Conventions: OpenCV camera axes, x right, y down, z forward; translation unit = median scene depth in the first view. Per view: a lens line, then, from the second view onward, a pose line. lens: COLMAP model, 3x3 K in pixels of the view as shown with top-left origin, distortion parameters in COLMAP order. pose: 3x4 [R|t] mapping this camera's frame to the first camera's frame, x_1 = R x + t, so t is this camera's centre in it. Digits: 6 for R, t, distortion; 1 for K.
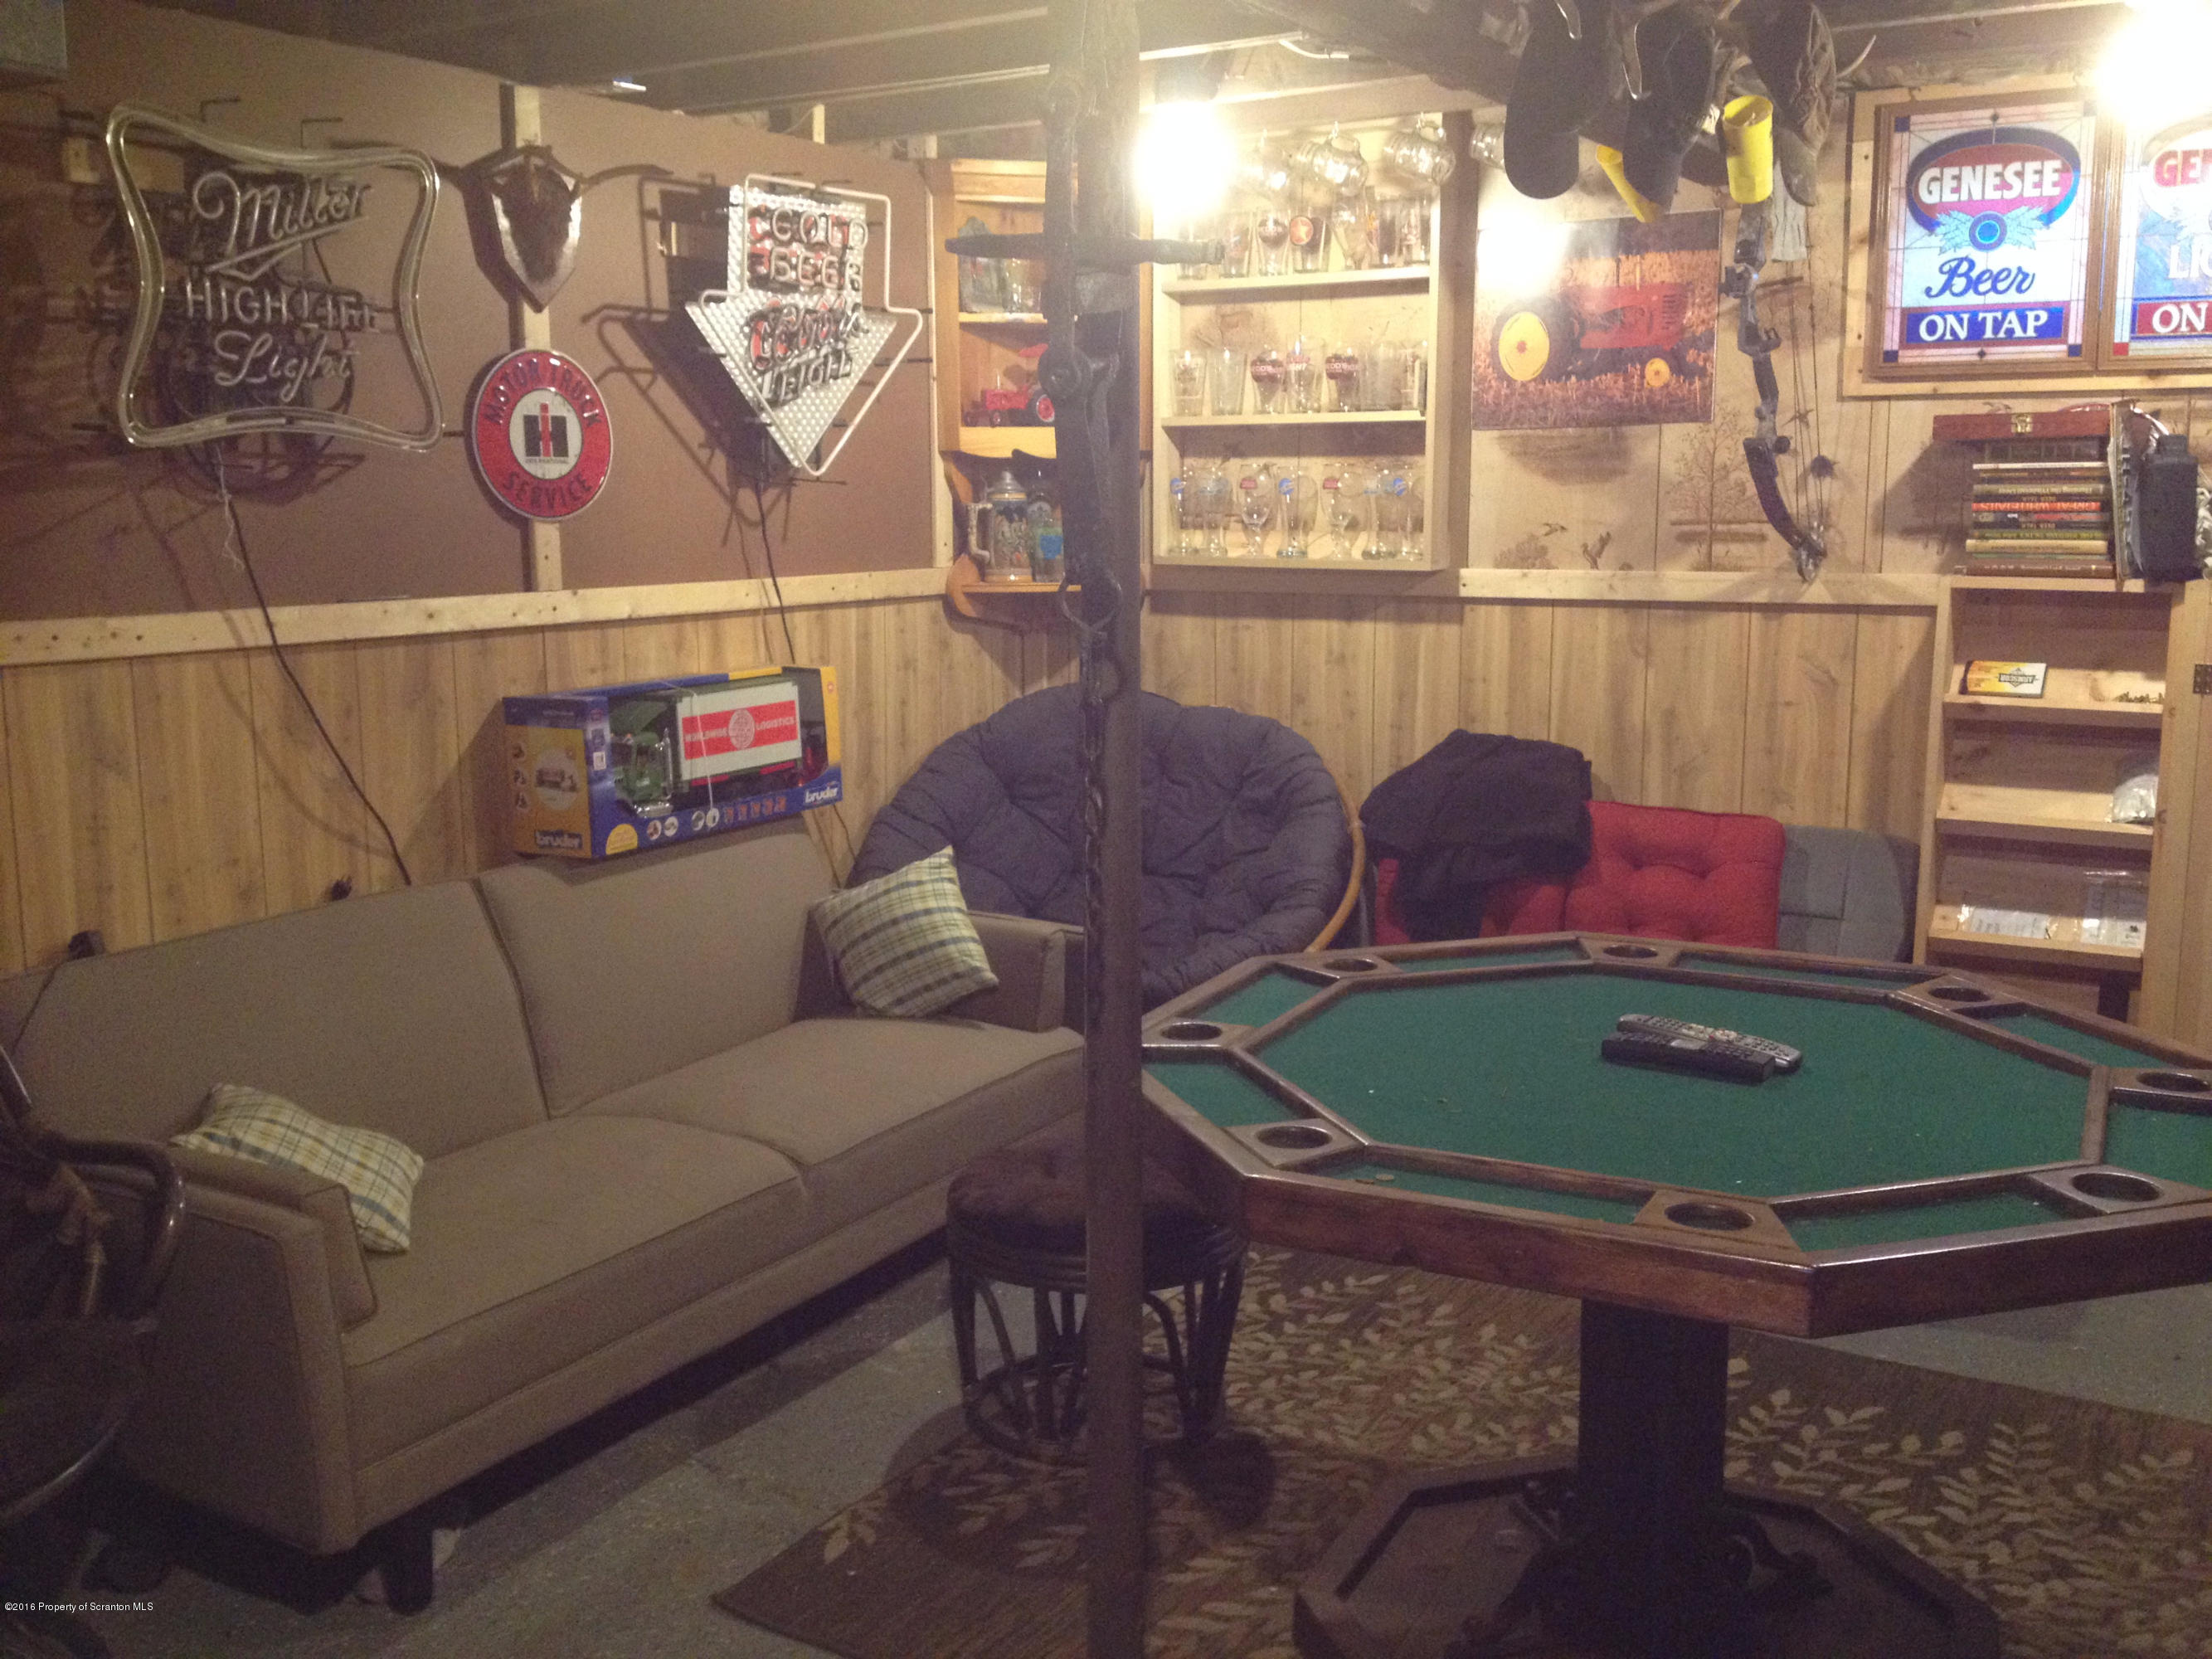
lens RADIAL K [[2100.5, 0, 1106.0], [0, 2100.5, 829.5], [0, 0, 1]] dist [0.163918, -0.377171]
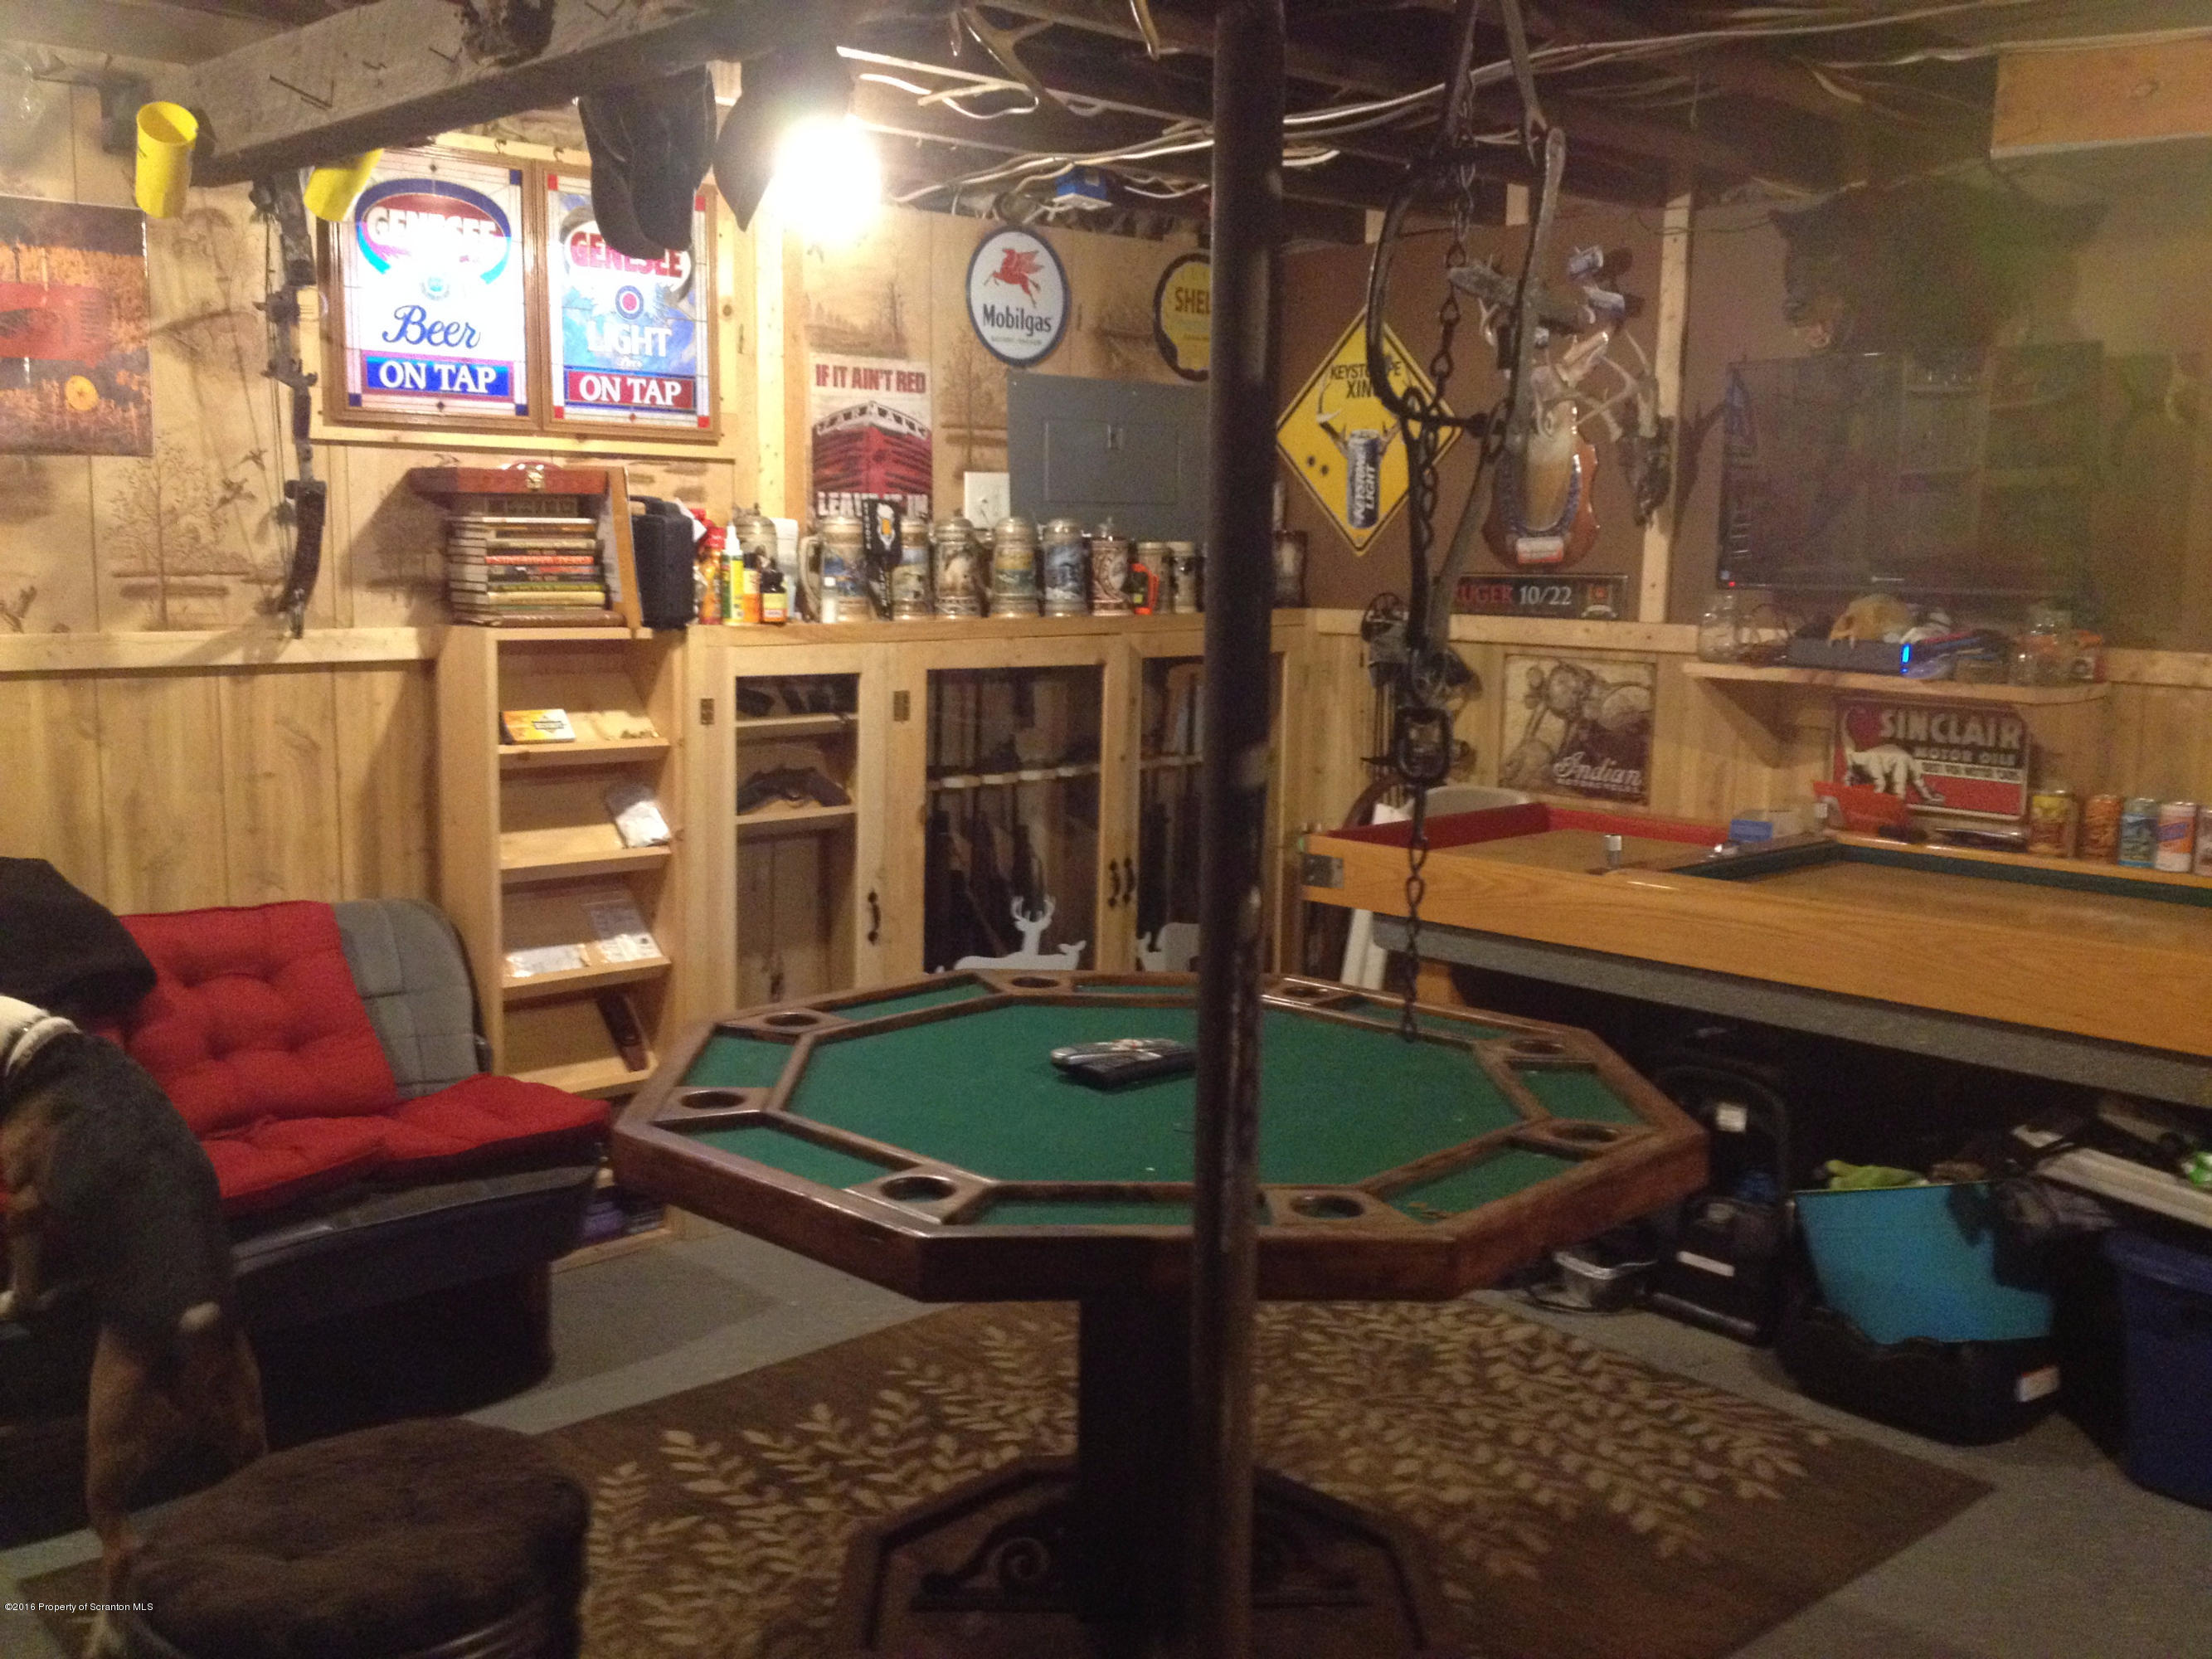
lens RADIAL K [[2083.9, 0, 1092.1], [0, 2083.9, 841.7], [0, 0, 1]] dist [0.185933, -0.418635]
pose [[0.274042, -0.132106, 0.952601, -0.453965], [0.138051, 0.985666, 0.096978, -0.072305], [-0.951758, 0.104931, 0.288351, 0.425714]]
